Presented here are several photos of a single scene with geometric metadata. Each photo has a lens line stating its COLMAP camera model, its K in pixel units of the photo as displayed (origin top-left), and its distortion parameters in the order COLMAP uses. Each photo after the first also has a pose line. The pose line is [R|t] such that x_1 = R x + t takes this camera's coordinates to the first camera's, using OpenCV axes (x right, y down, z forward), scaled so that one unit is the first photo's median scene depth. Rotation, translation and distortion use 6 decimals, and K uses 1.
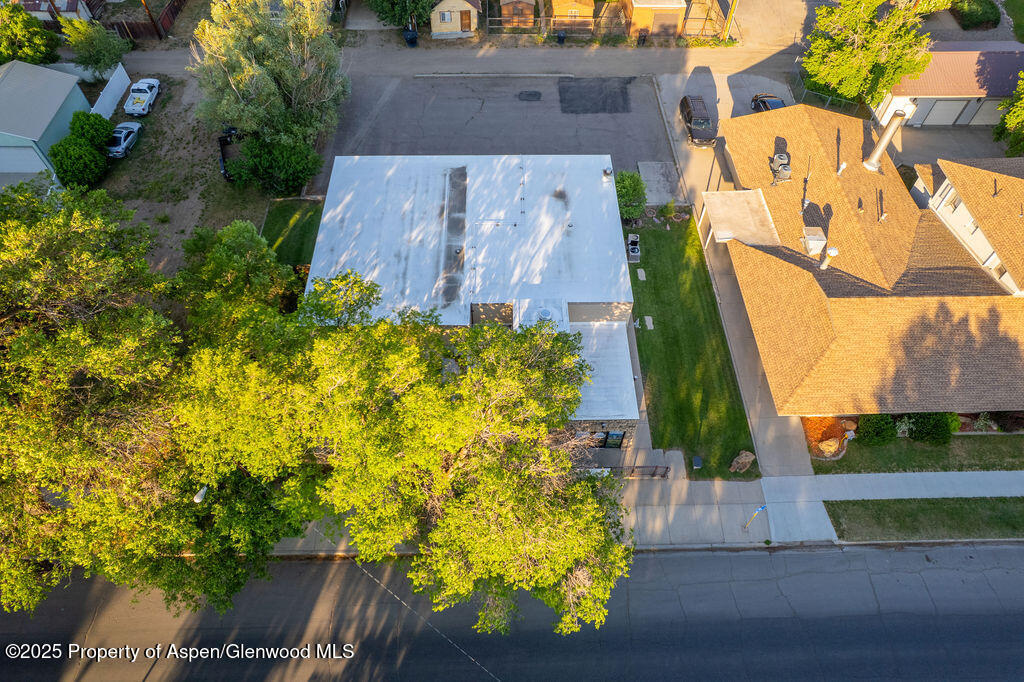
lens RADIAL K [[657.0, 0, 515.6], [0, 657.0, 342.1], [0, 0, 1]] dist [-0.078616, 0.074996]
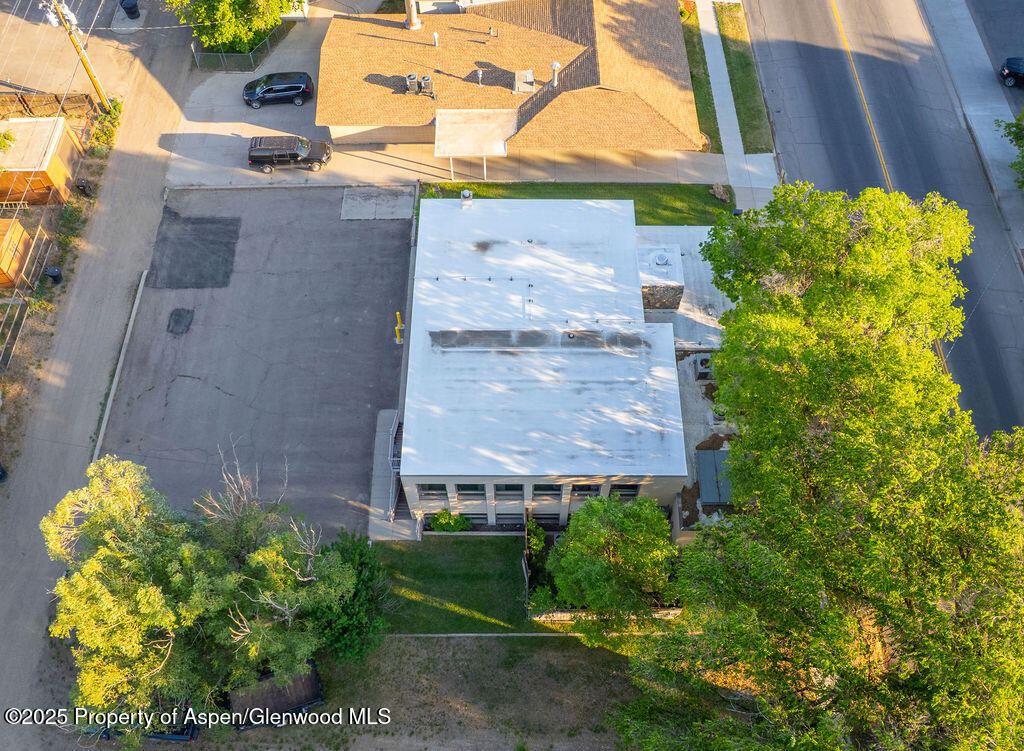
lens RADIAL K [[839.4, 0, 537.8], [0, 839.4, 439.4], [0, 0, 1]] dist [-0.049871, 0.009431]
pose [[0.005091, -0.884195, 0.467090, -0.696519], [0.798532, 0.284758, 0.530339, -0.690094], [-0.601931, 0.370287, 0.707508, 0.224486]]
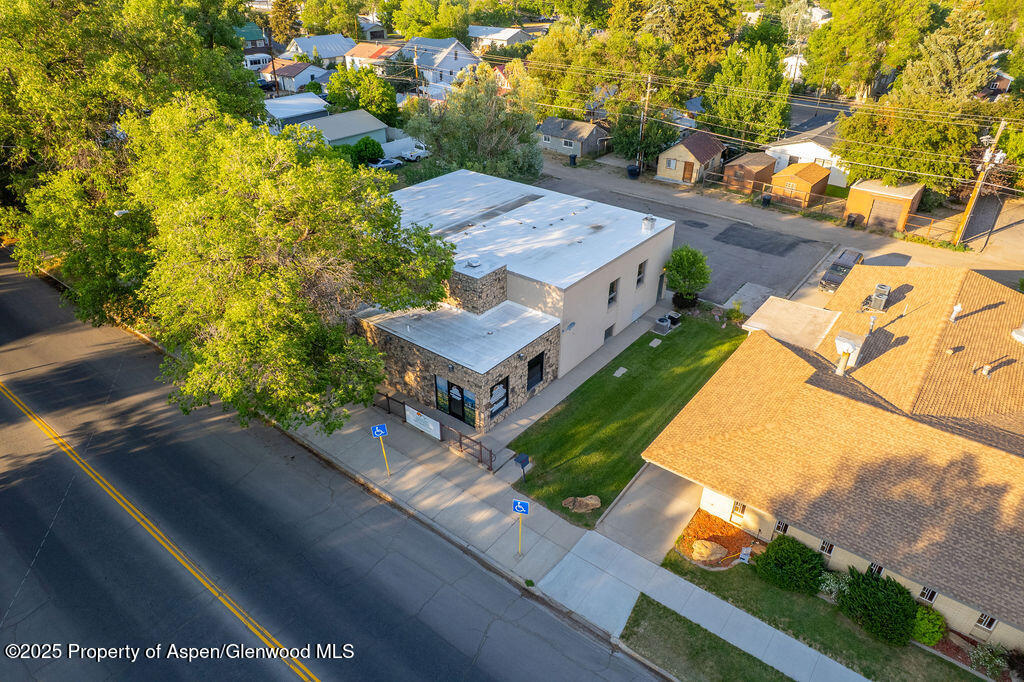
lens RADIAL K [[657.0, 0, 515.6], [0, 657.0, 342.1], [0, 0, 1]] dist [-0.078616, 0.074996]
pose [[0.777511, 0.320439, -0.541106, 0.554865], [-0.511906, 0.822283, -0.248604, 0.224883], [0.365280, 0.470287, 0.803368, 0.232500]]
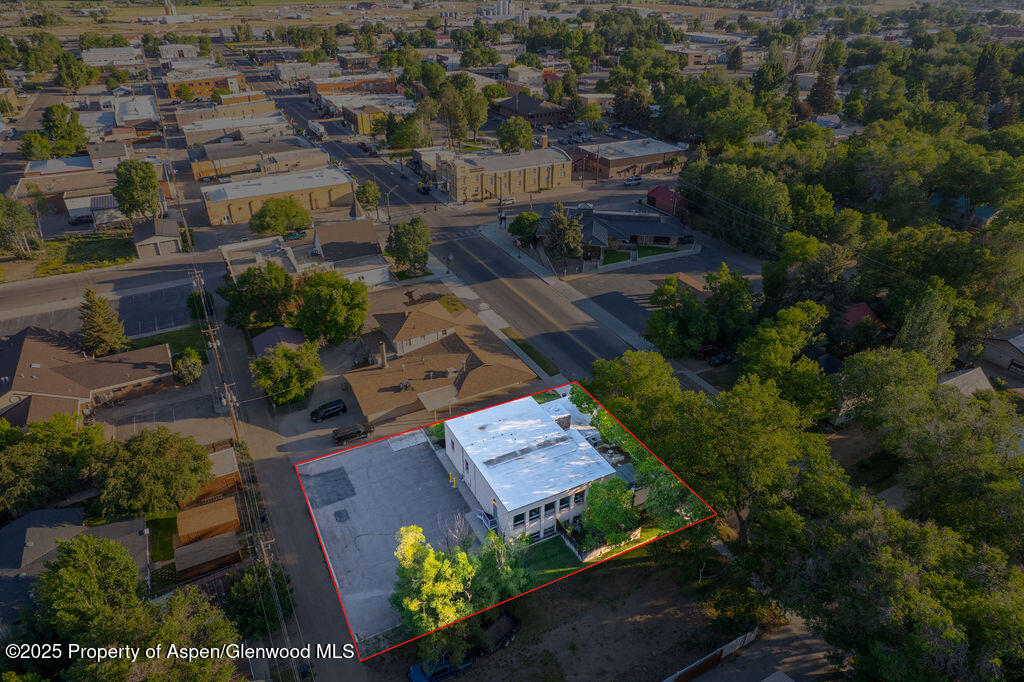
lens RADIAL K [[657.0, 0, 515.6], [0, 657.0, 342.1], [0, 0, 1]] dist [-0.078616, 0.074996]
pose [[-0.448213, -0.458842, 0.767183, -1.373404], [0.717644, 0.327017, 0.614855, -1.448241], [-0.533003, 0.826150, 0.182712, 0.349554]]
